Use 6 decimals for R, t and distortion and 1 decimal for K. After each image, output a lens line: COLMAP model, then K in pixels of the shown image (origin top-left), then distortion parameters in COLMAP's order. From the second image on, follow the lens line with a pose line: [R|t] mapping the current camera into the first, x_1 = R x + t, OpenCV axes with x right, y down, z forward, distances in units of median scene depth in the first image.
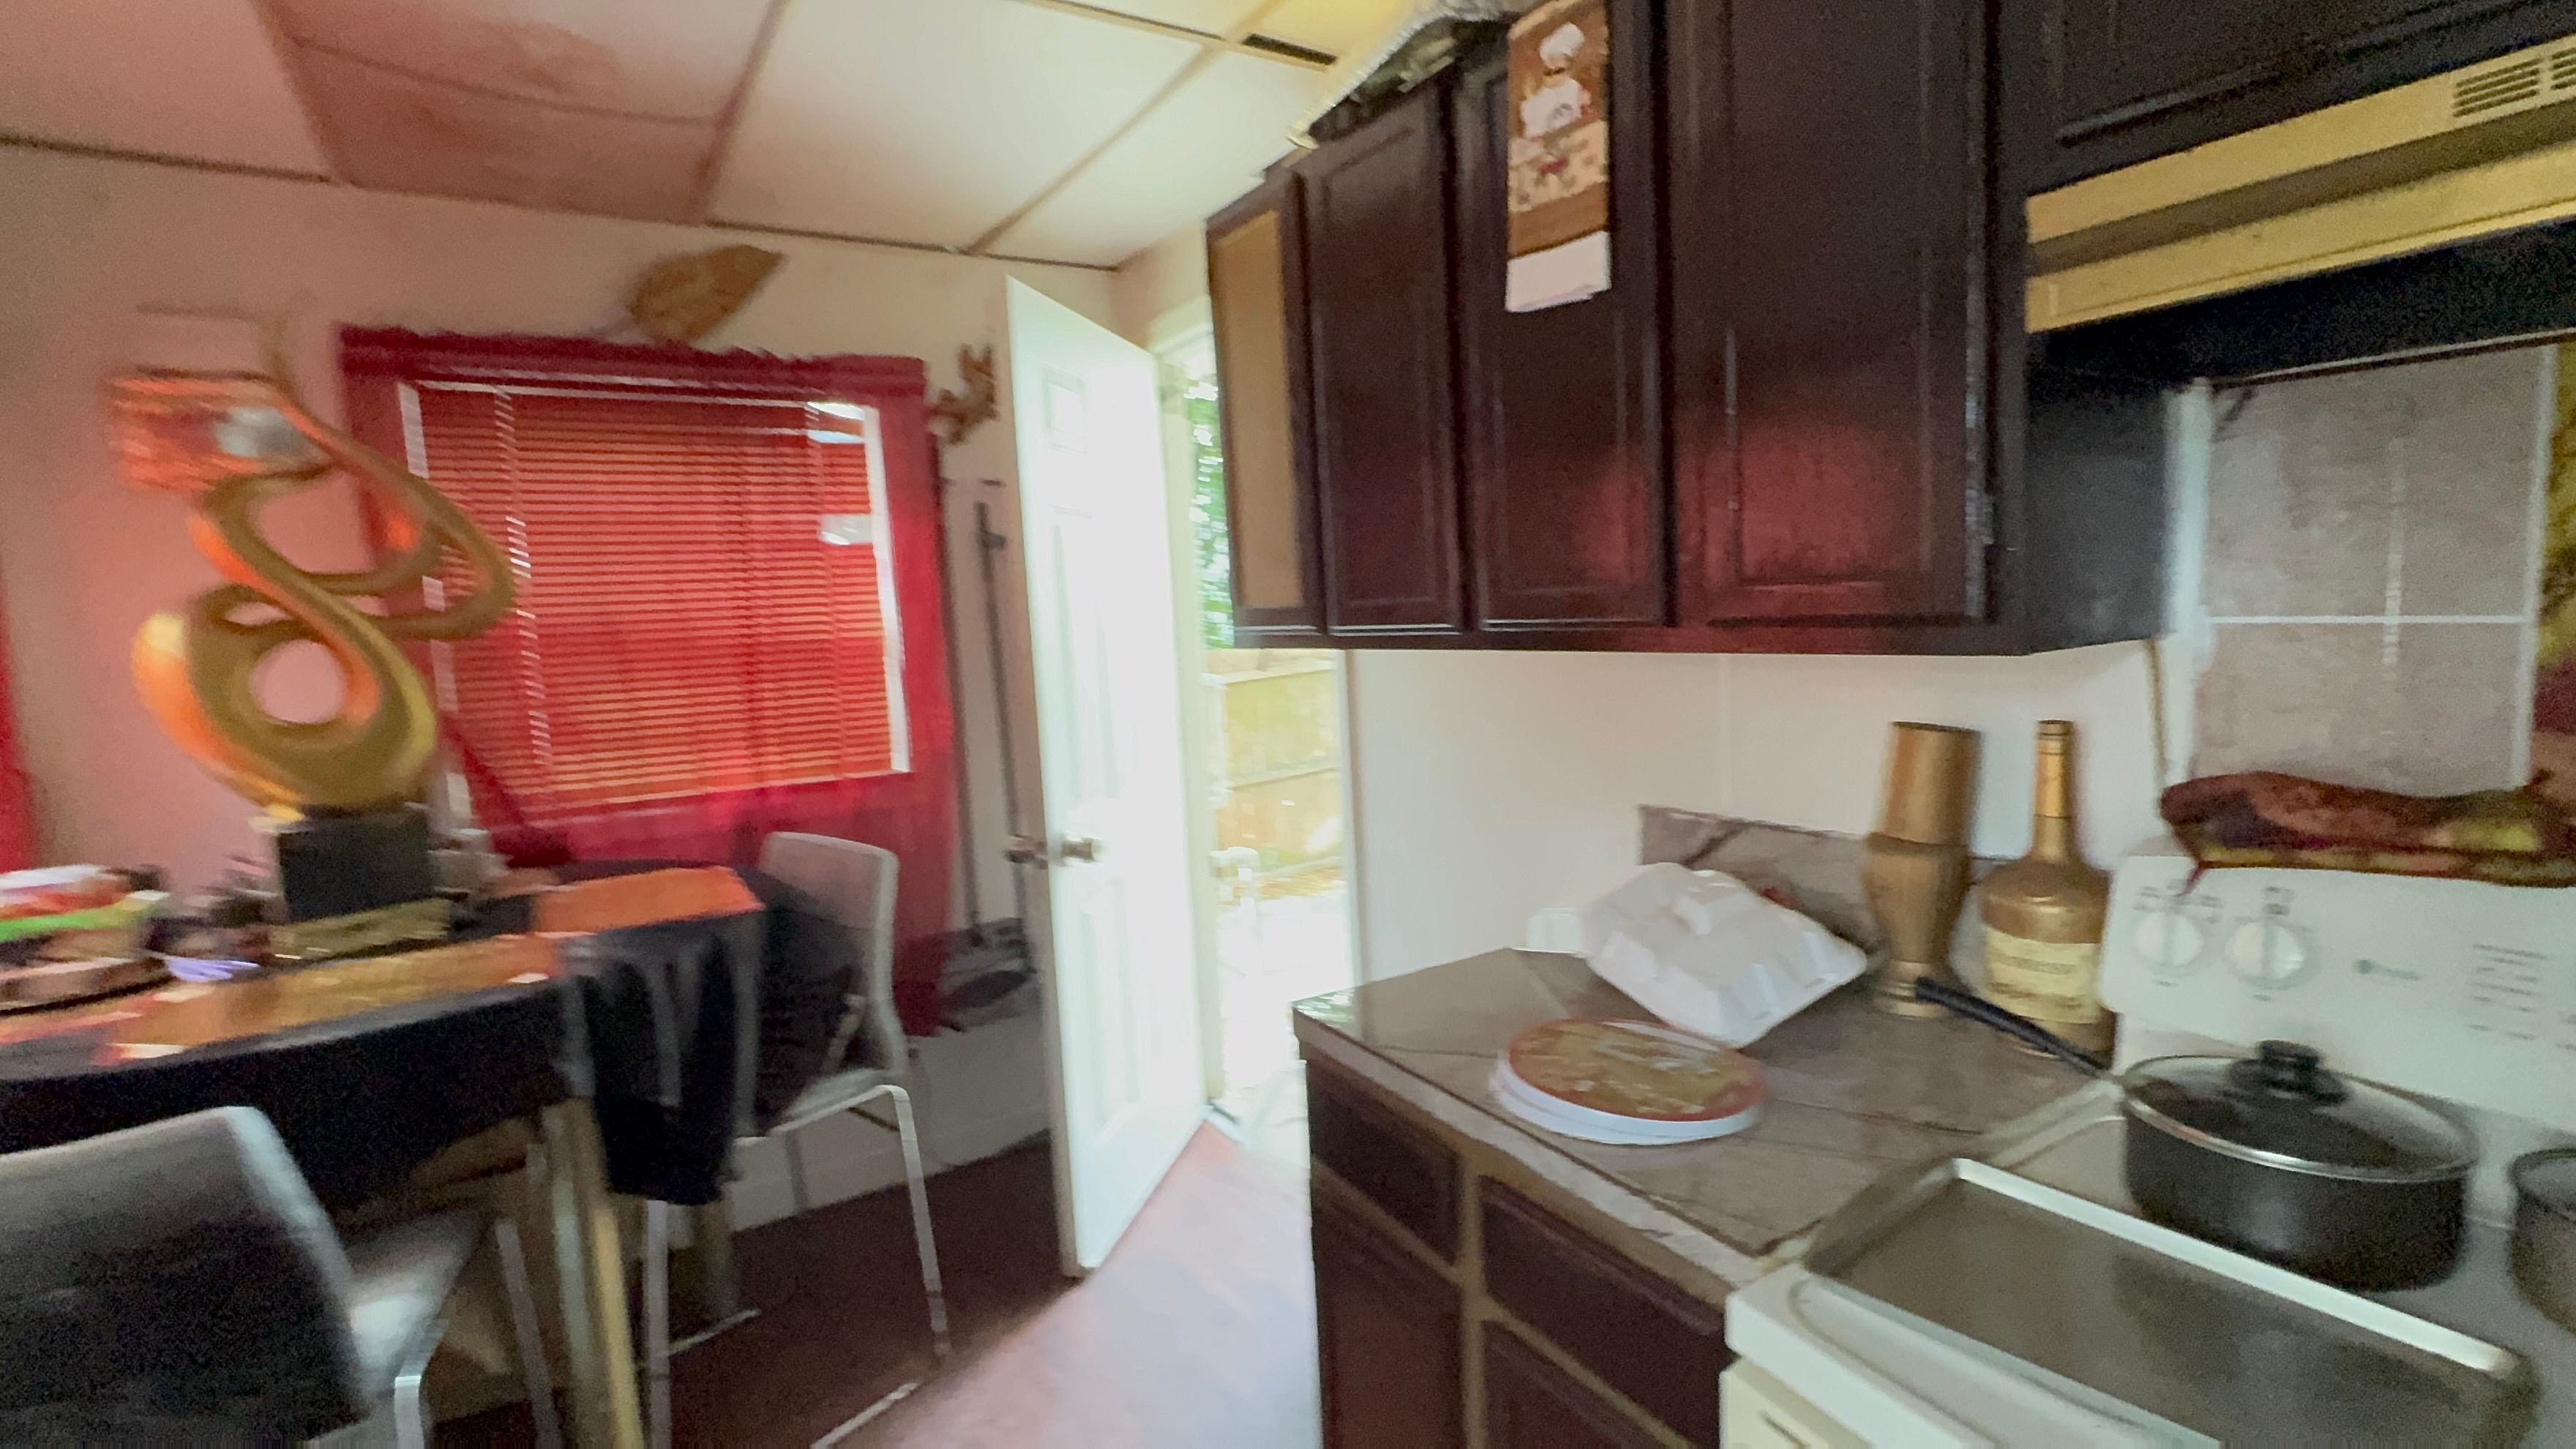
lens RADIAL K [[1175.7, 0, 1283.3], [0, 1175.7, 734.6], [0, 0, 1]] dist [-0.000061, -0.000006]
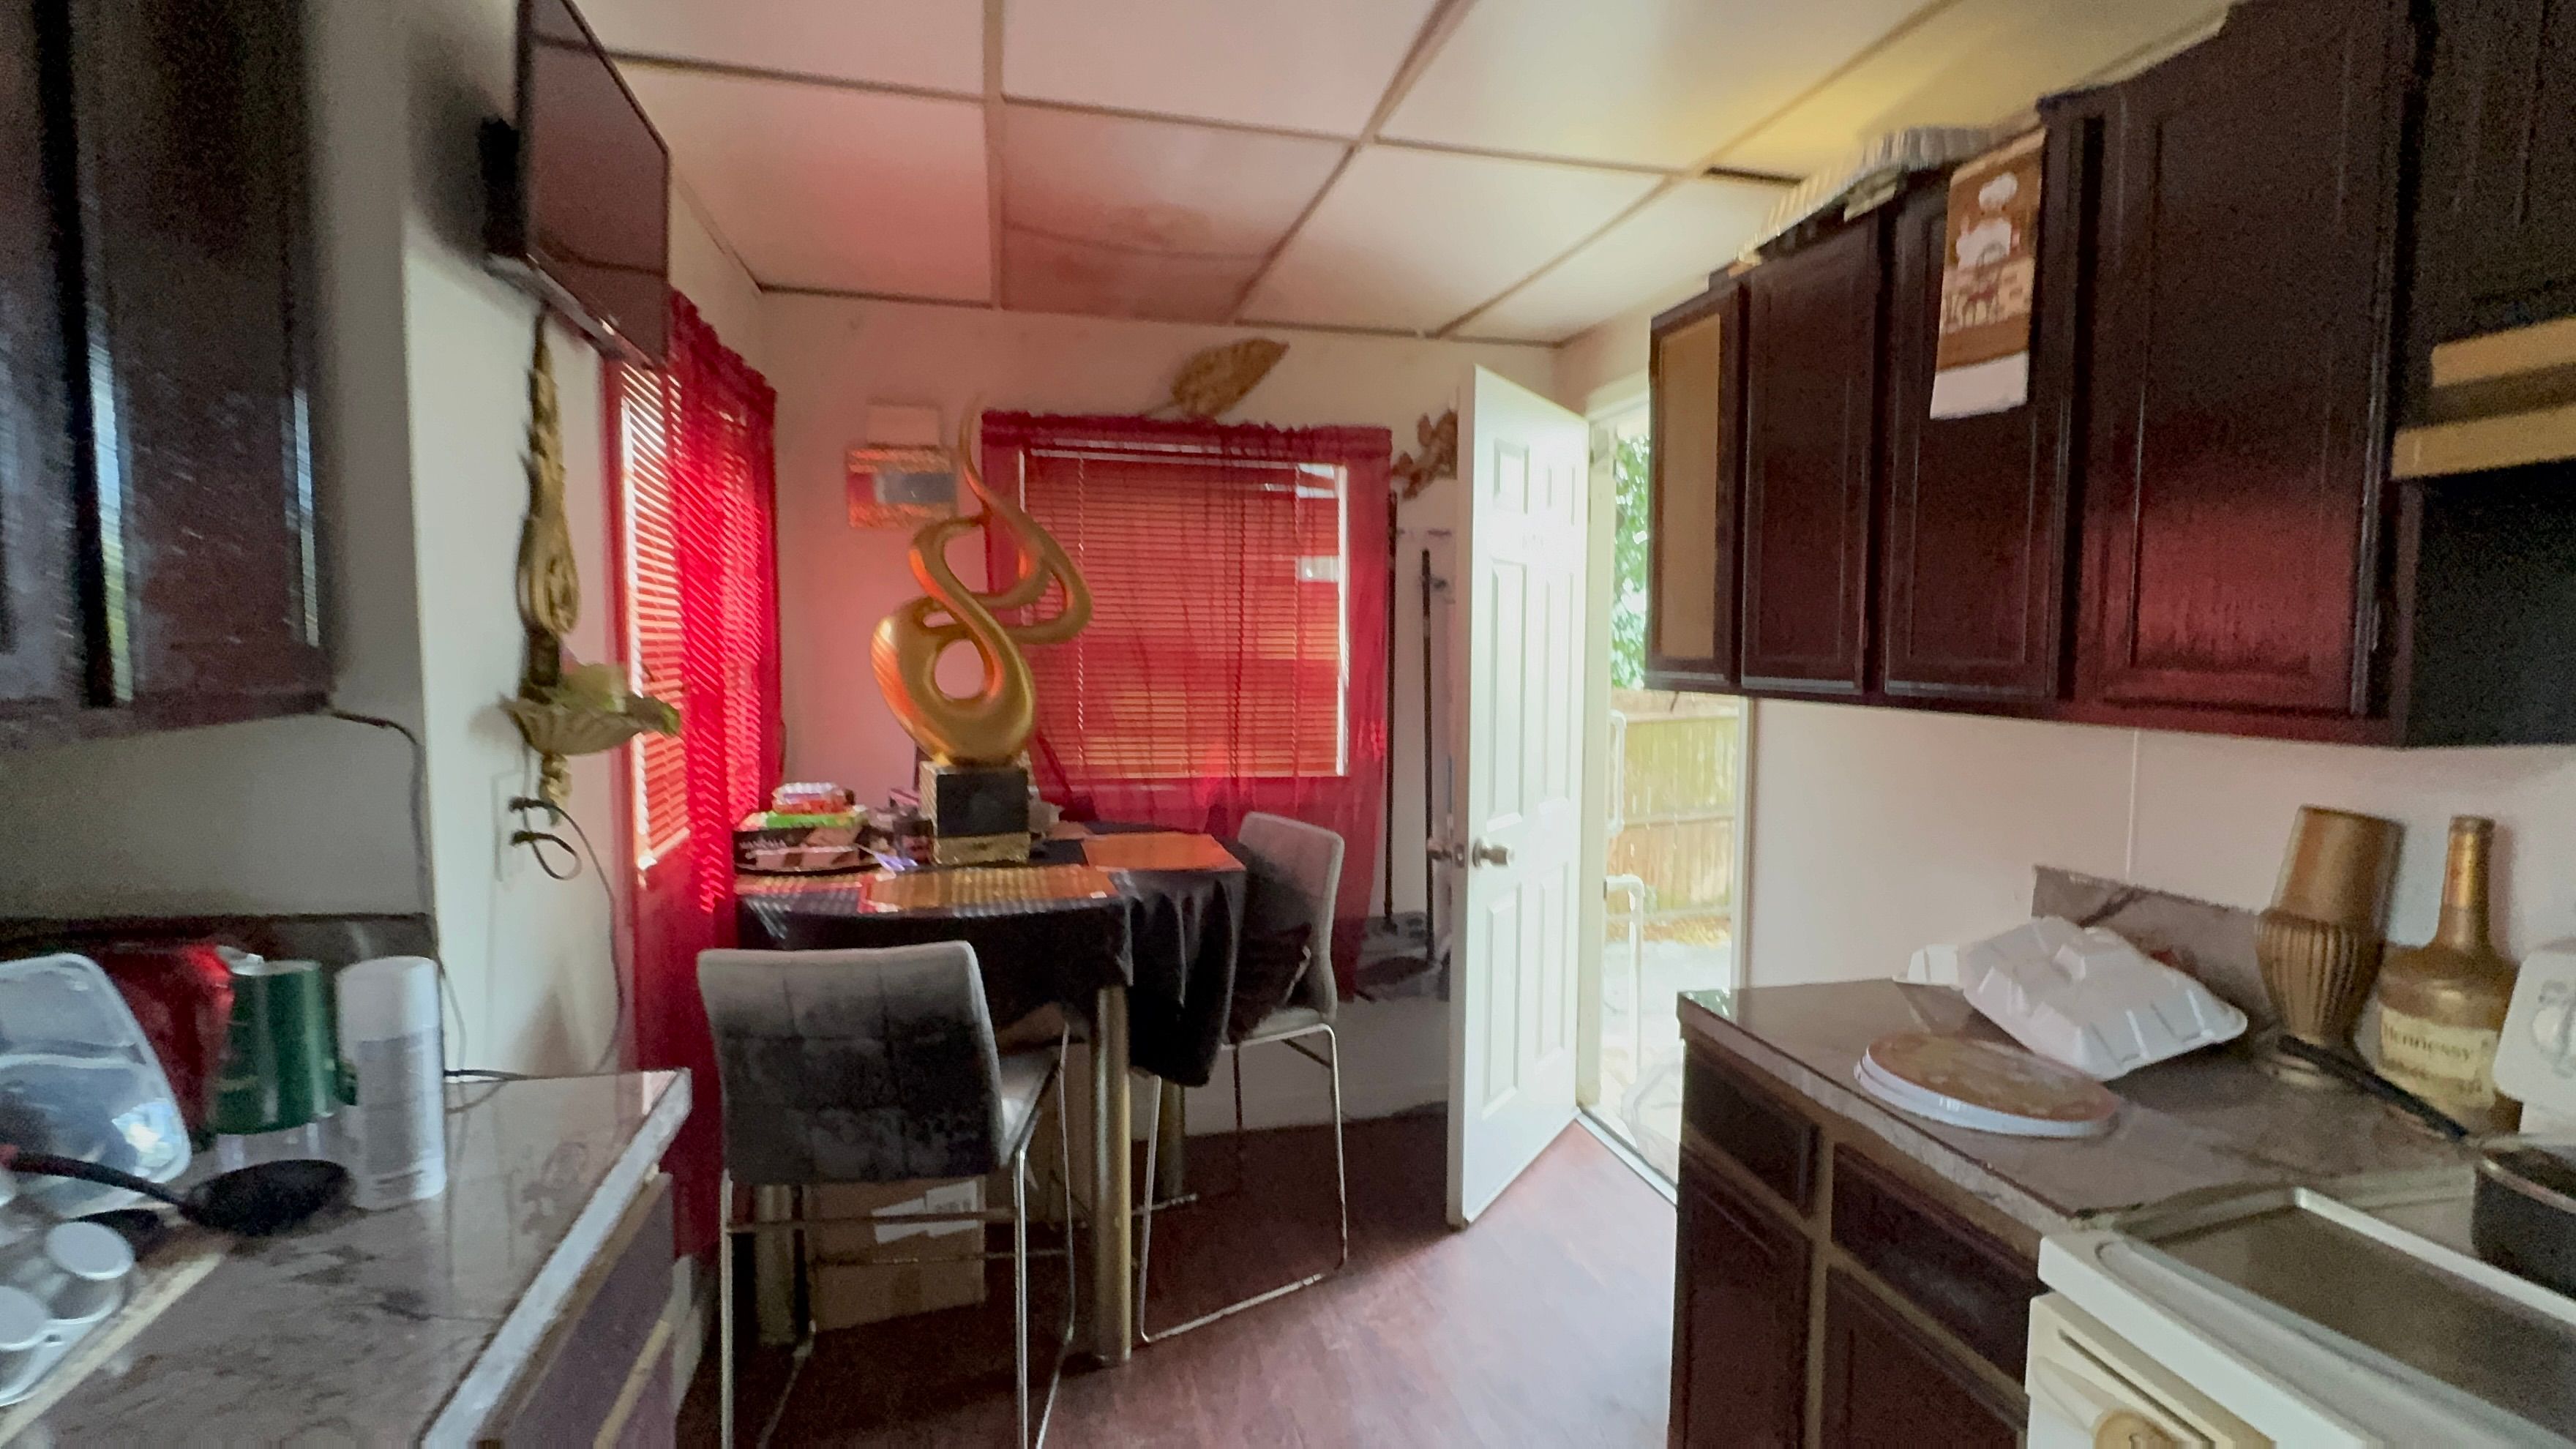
lens RADIAL K [[1176.0, 0, 1288.0], [0, 1176.0, 724.5], [0, 0, 1]] dist [-0.001227, -0.000086]
pose [[0.946099, 0.079154, -0.314057, -0.013803], [-0.089677, 0.995786, -0.019175, 0.013831], [0.311216, 0.046305, 0.949210, -0.217117]]
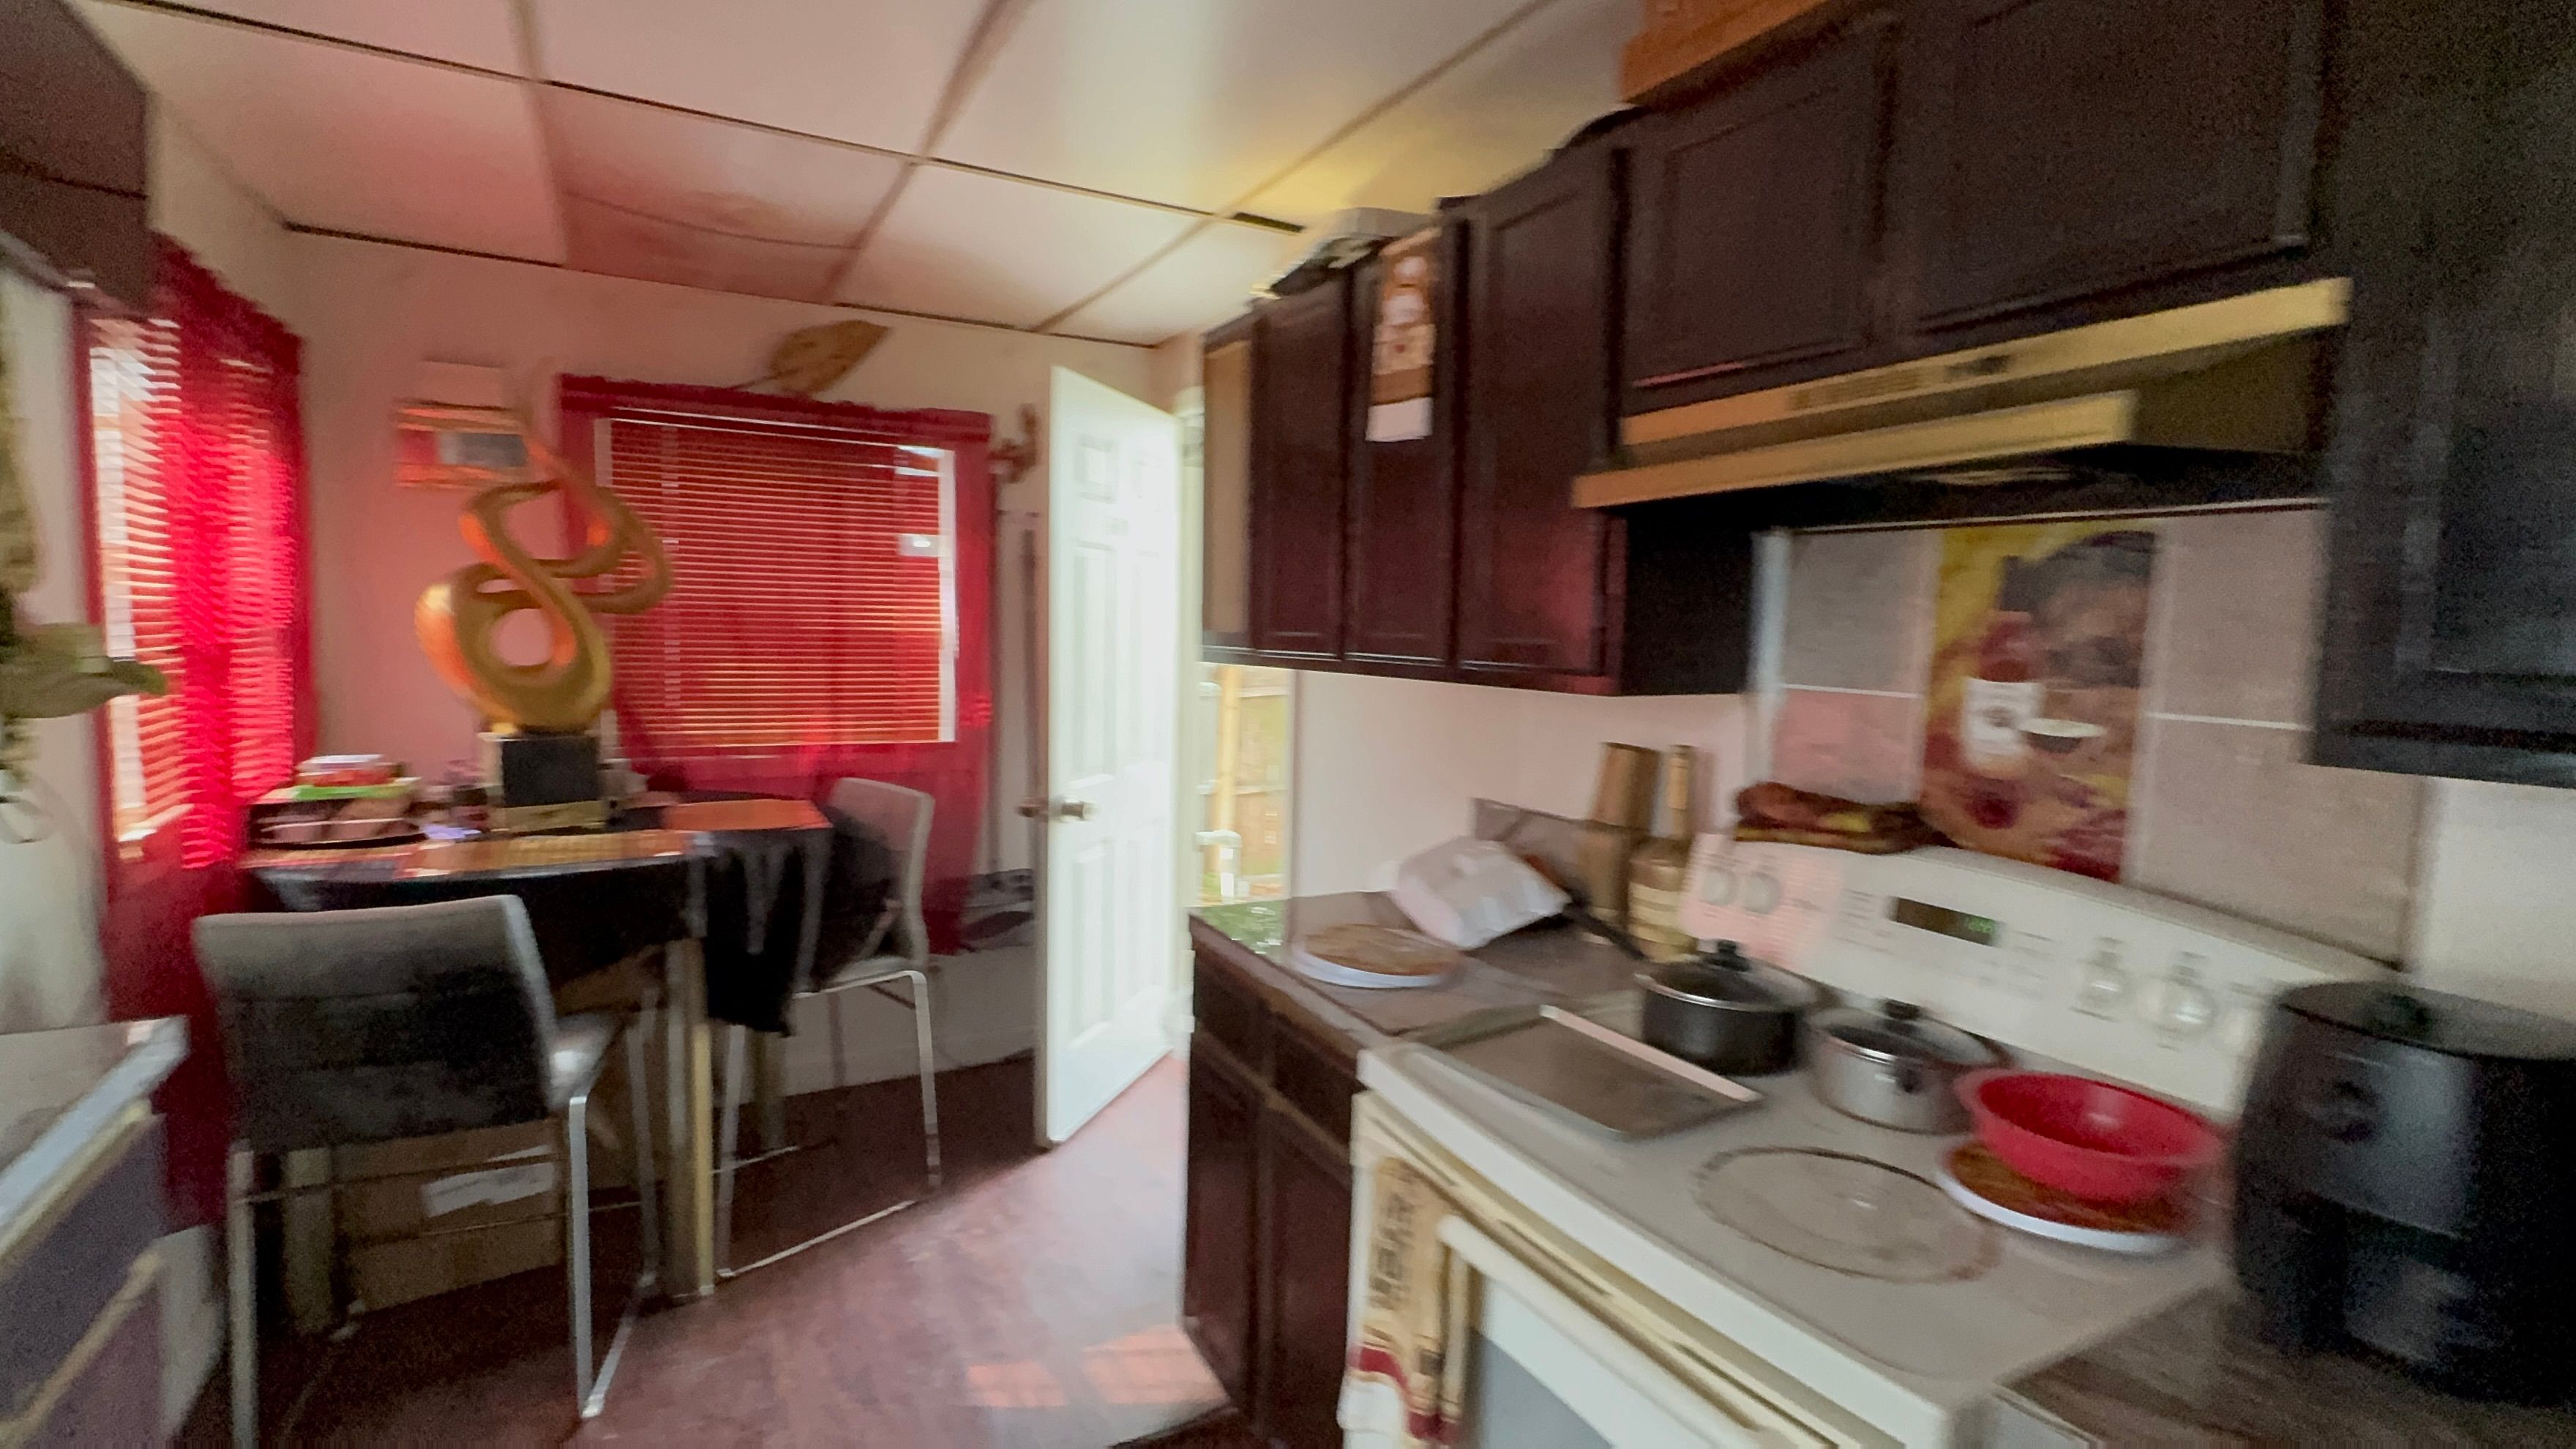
lens RADIAL K [[1172.4, 0, 1280.5], [0, 1172.4, 719.4], [0, 0, 1]] dist [-0.001440, 0.000466]
pose [[0.995649, 0.074951, -0.055369, 0.148434], [-0.076571, 0.996678, -0.027737, 0.023699], [0.053106, 0.031856, 0.998081, -0.345586]]
